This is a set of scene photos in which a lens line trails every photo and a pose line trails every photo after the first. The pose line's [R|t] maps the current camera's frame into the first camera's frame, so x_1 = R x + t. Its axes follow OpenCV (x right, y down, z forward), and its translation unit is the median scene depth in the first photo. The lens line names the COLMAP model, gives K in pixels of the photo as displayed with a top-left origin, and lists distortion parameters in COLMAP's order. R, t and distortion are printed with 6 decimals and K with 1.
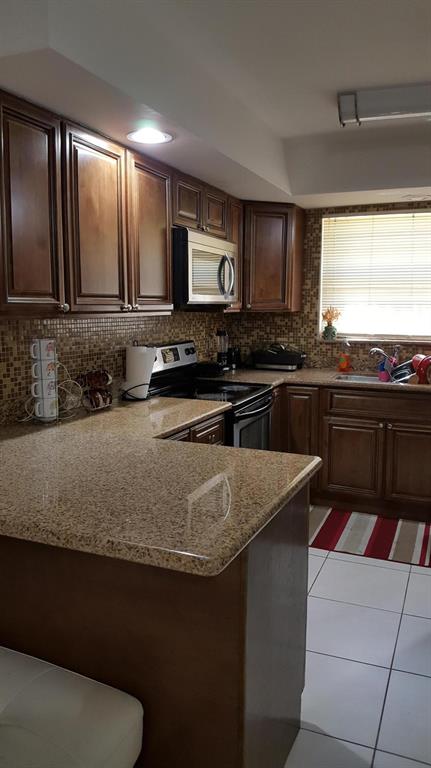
lens RADIAL K [[581.2, 0, 213.4], [0, 581.2, 391.2], [0, 0, 1]] dist [0.017227, -0.084512]
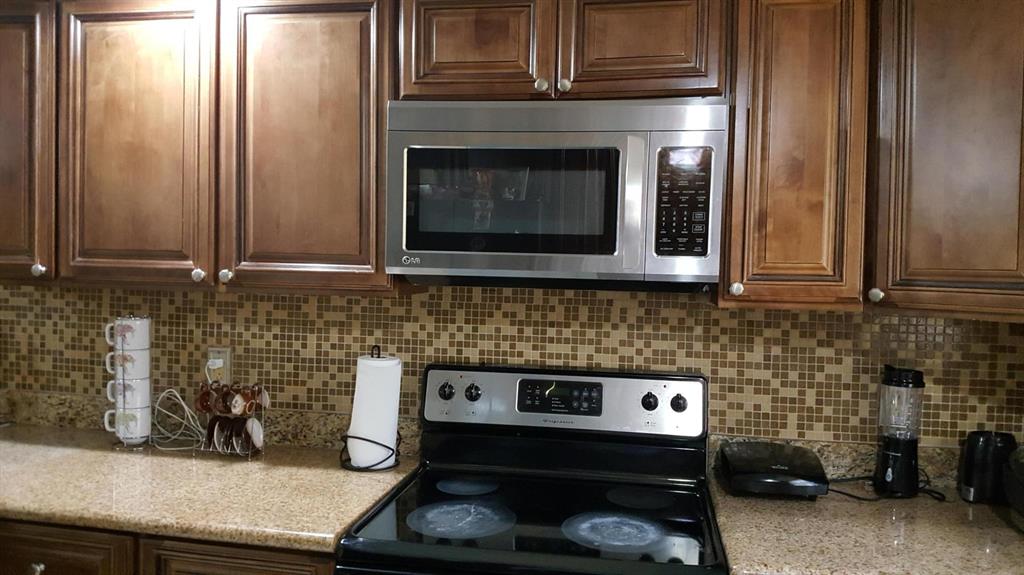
lens RADIAL K [[774.9, 0, 512.3], [0, 774.9, 282.5], [0, 0, 1]] dist [0.017227, -0.084512]
pose [[0.217326, 0.027428, -0.975714, 0.424771], [-0.166996, 0.985912, -0.009481, -0.123299], [0.961708, 0.165001, 0.218844, 0.769620]]
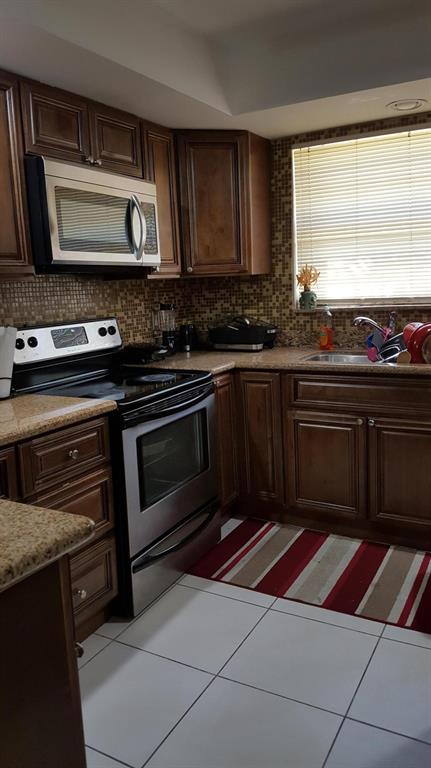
lens RADIAL K [[581.2, 0, 205.6], [0, 581.2, 398.5], [0, 0, 1]] dist [0.017227, -0.084512]
pose [[0.992256, -0.026955, -0.121249, 0.178243], [0.032366, 0.998556, 0.042880, -0.007887], [0.119918, -0.046473, 0.991695, 0.240195]]
